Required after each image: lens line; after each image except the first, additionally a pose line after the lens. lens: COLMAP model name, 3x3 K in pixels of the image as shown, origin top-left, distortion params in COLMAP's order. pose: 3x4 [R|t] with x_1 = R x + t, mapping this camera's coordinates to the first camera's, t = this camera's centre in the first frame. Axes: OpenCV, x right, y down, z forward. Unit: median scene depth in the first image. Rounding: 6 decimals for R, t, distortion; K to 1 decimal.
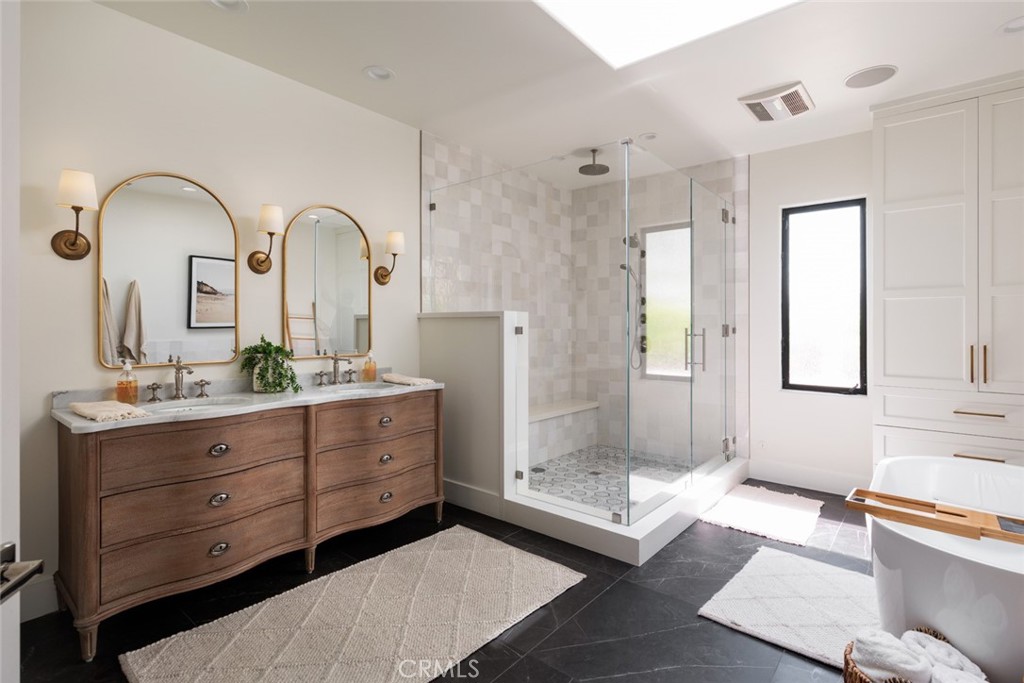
lens RADIAL K [[498.7, 0, 499.8], [0, 498.7, 319.4], [0, 0, 1]] dist [-0.000112, 0.000070]
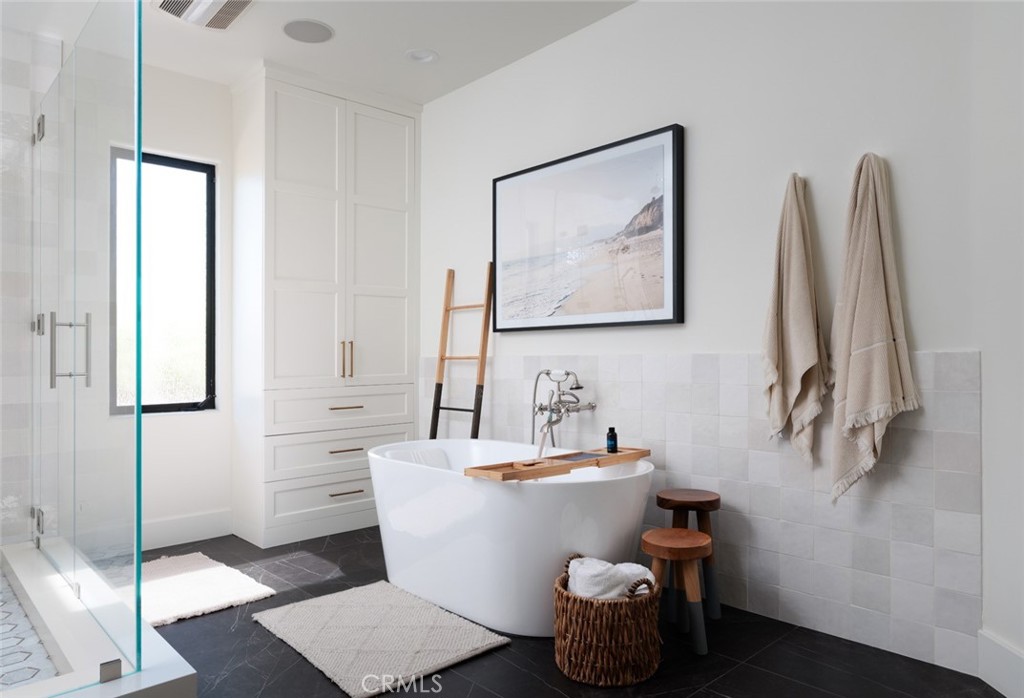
lens RADIAL K [[673.3, 0, 511.4], [0, 673.3, 353.1], [0, 0, 1]] dist [0.002963, -0.000589]
pose [[0.110642, -0.000451, 0.993860, -0.332755], [-0.002305, 0.999997, 0.000710, 0.065361], [-0.993858, -0.002370, 0.110640, 0.442208]]
